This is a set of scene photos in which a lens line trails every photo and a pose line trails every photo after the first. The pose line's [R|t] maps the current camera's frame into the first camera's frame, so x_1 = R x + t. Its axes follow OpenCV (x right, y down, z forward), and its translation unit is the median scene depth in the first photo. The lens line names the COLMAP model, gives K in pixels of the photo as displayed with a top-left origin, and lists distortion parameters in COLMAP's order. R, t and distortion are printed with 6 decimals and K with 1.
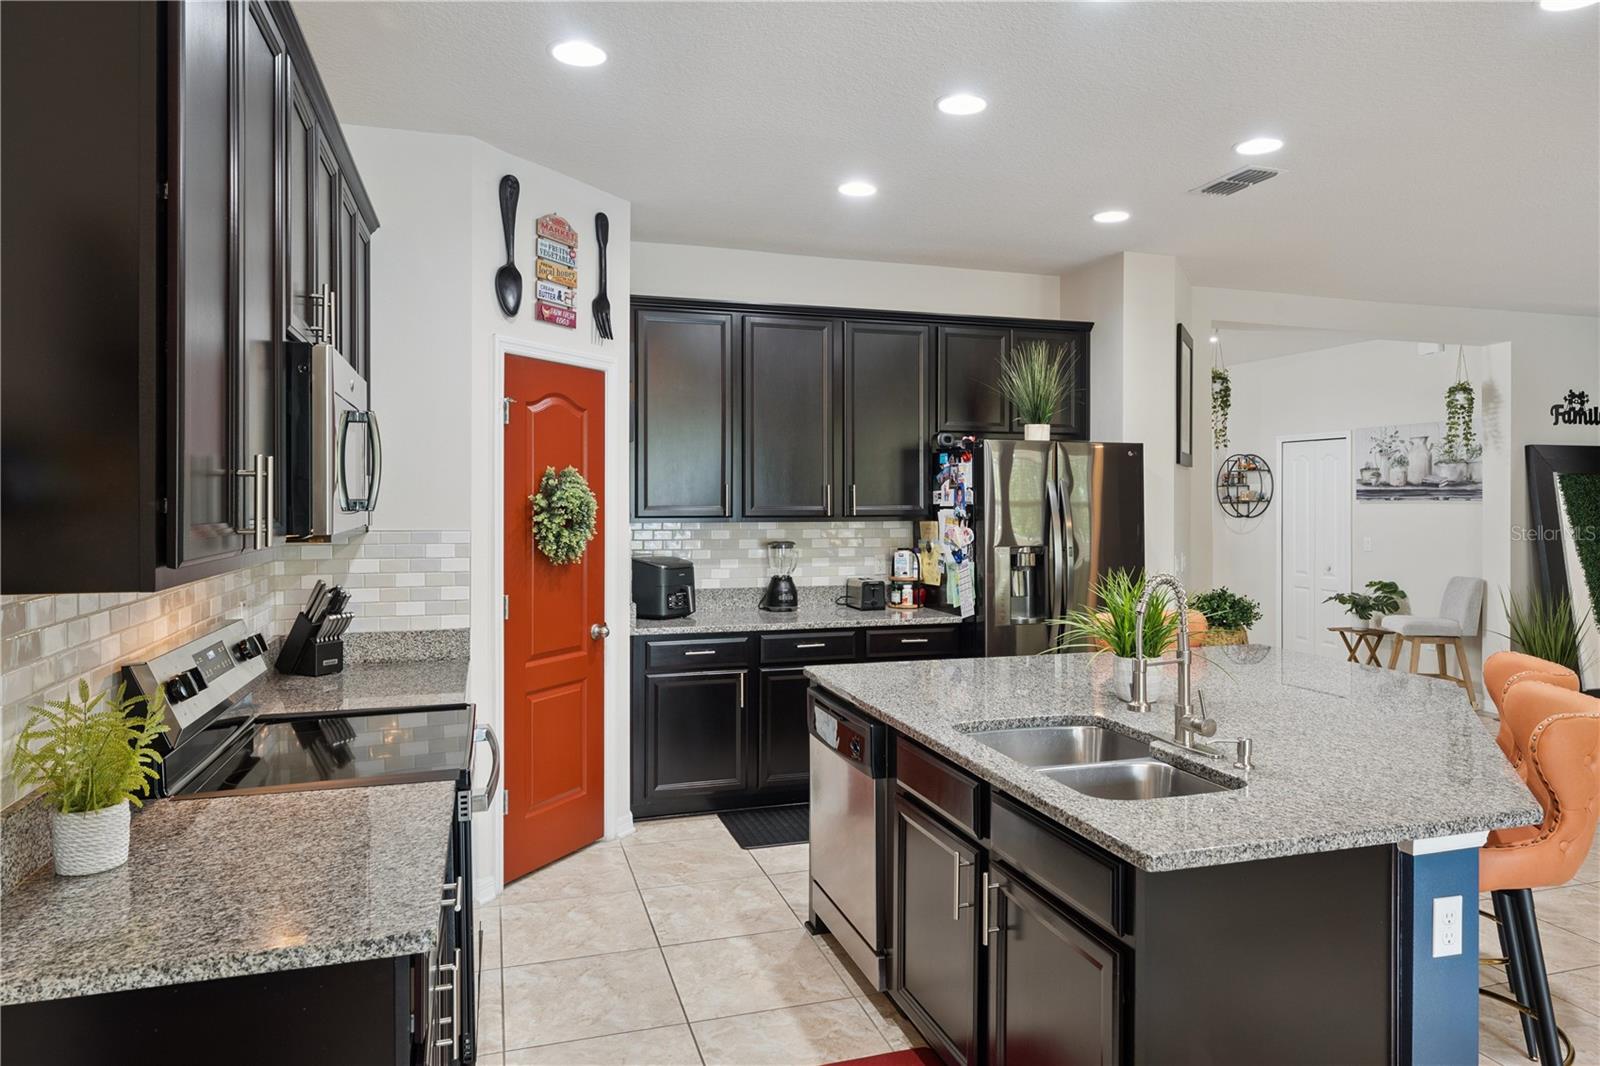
lens RADIAL K [[995.7, 0, 814.5], [0, 995.7, 497.5], [0, 0, 1]] dist [-0.000008, 0.004474]
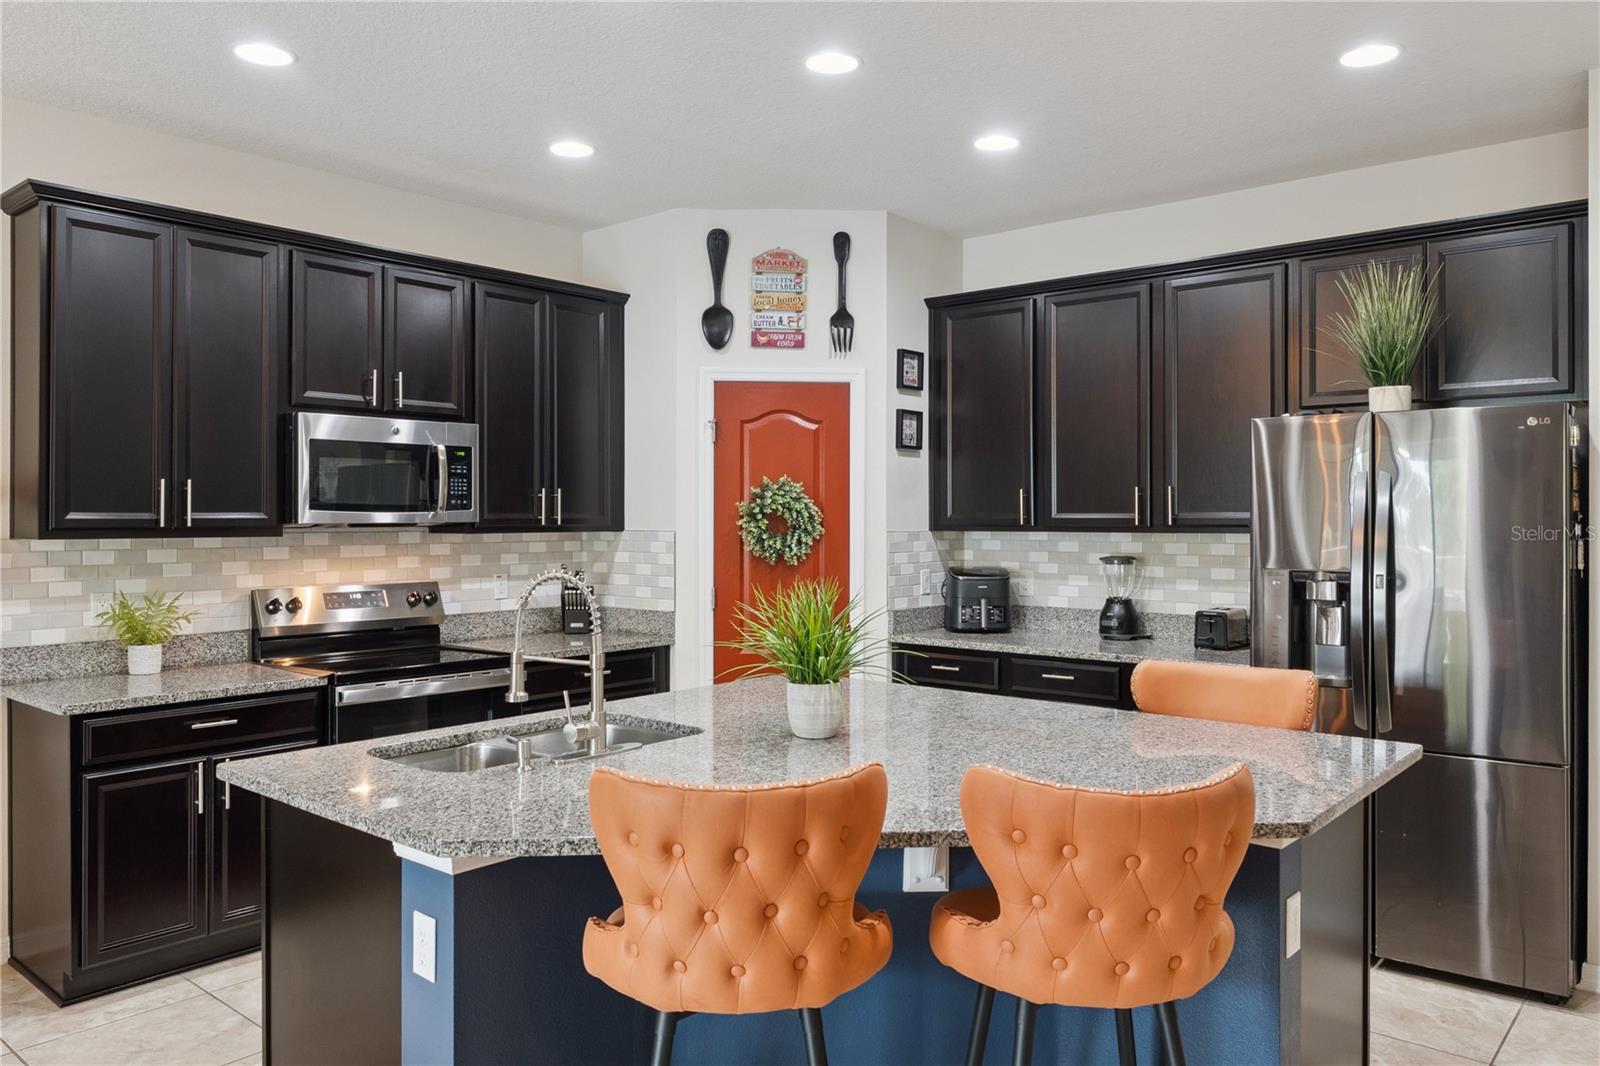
lens RADIAL K [[1144.7, 0, 805.5], [0, 1144.7, 504.6], [0, 0, 1]] dist [0.002228, -0.001166]
pose [[0.534323, -0.009884, -0.845222, 0.468406], [0.001975, 0.999944, -0.010444, 0.007780], [0.845278, 0.003912, 0.534313, 0.196525]]
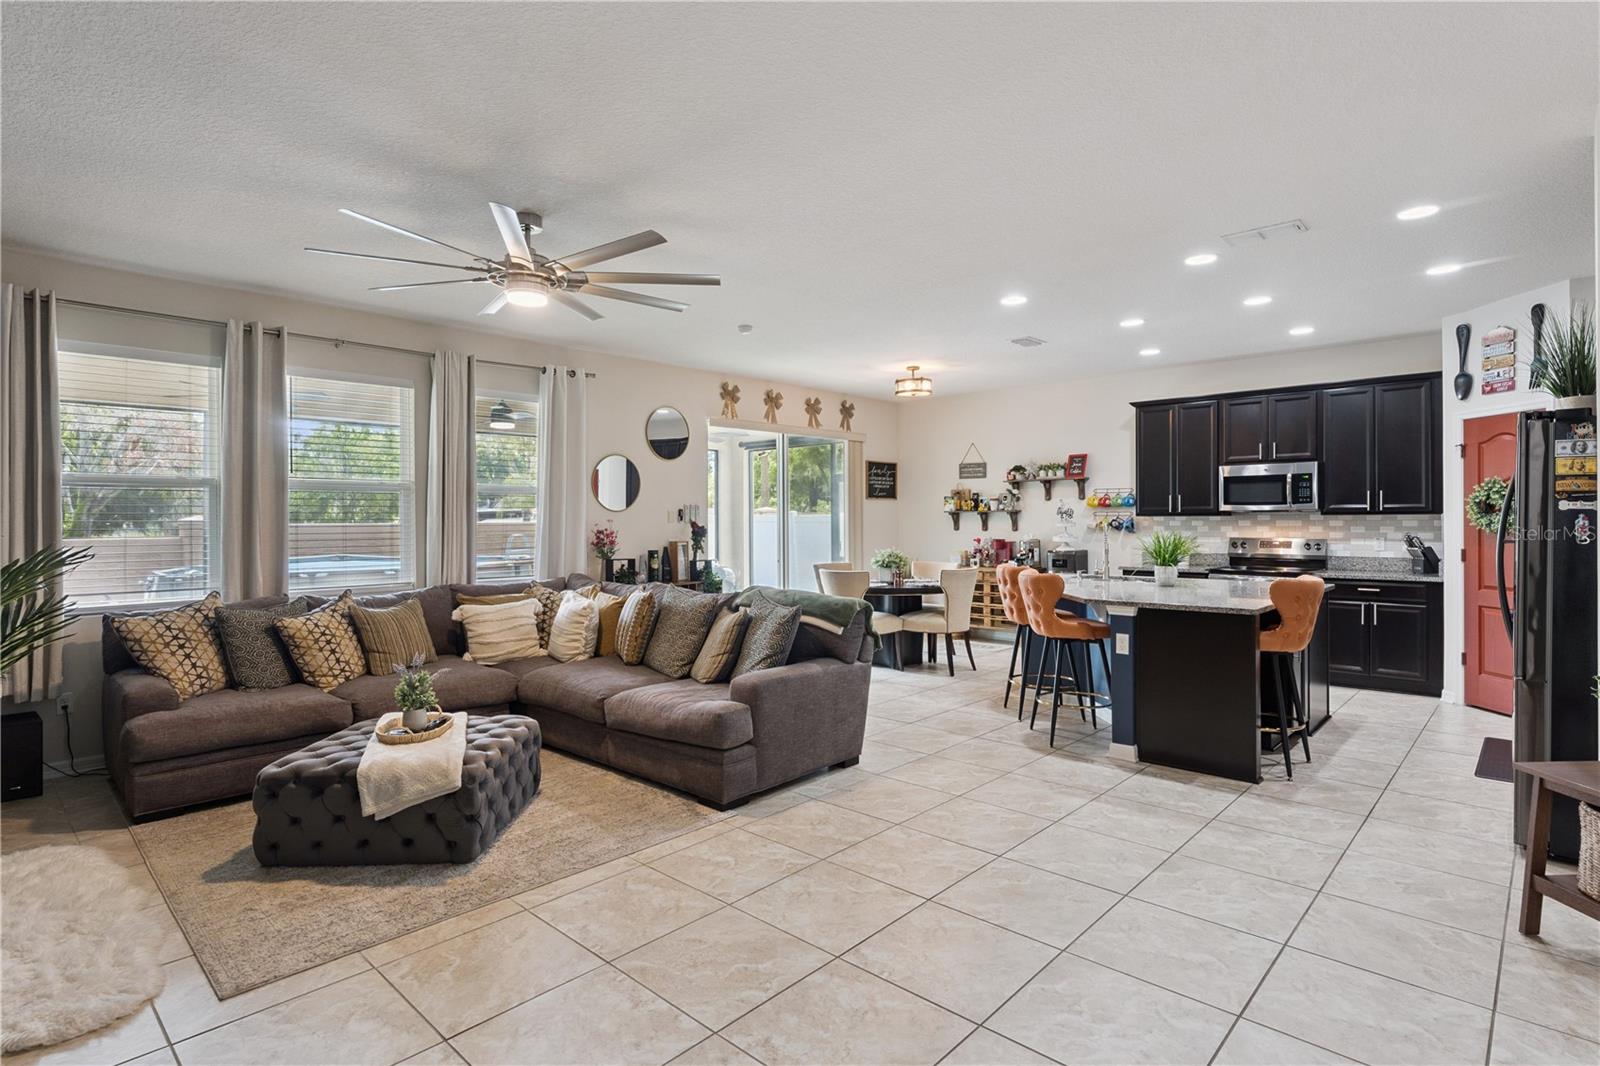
lens RADIAL K [[814.4, 0, 795.0], [0, 814.4, 513.2], [0, 0, 1]] dist [0.001210, -0.000890]
pose [[-0.867138, 0.000385, -0.498068, 0.820256], [0.005252, 0.999951, -0.008370, 0.019746], [0.498040, -0.009874, -0.867098, 0.903017]]
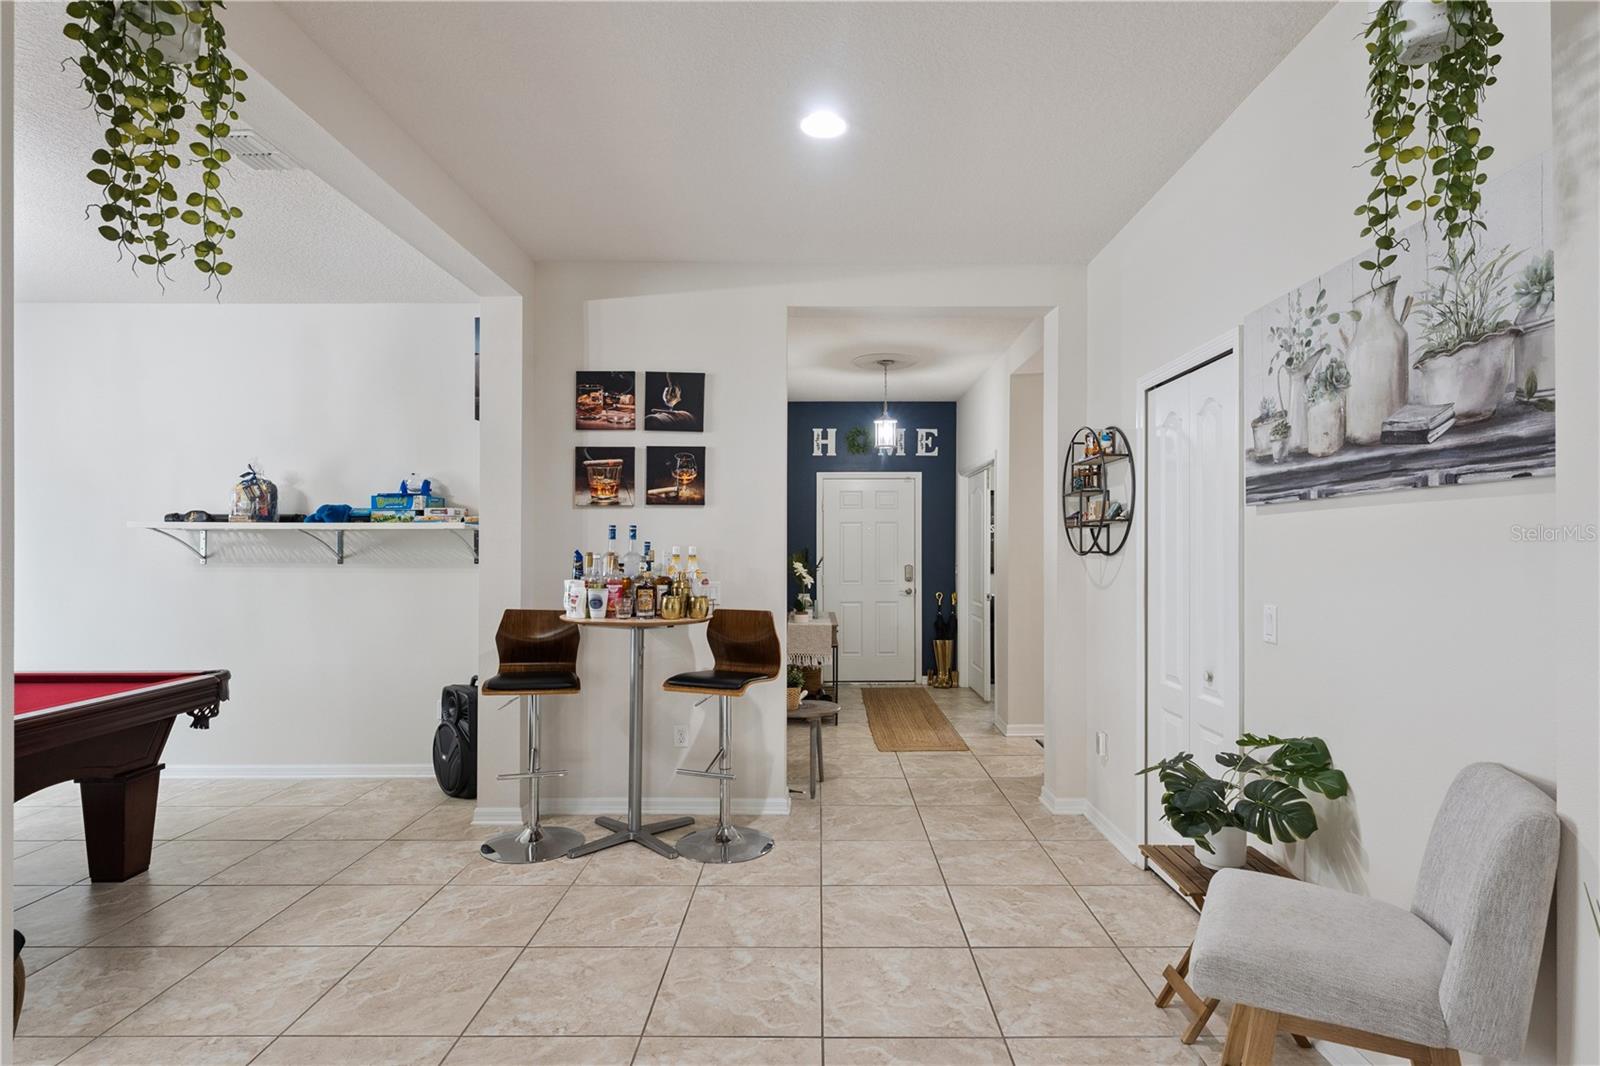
lens RADIAL K [[814.4, 0, 819.8], [0, 814.4, 542.4], [0, 0, 1]] dist [0.001210, -0.000890]
pose [[0.955436, -0.004892, -0.295156, 0.569471], [0.003332, 0.999978, -0.005789, 0.021295], [0.295178, 0.004548, 0.955431, 0.779018]]
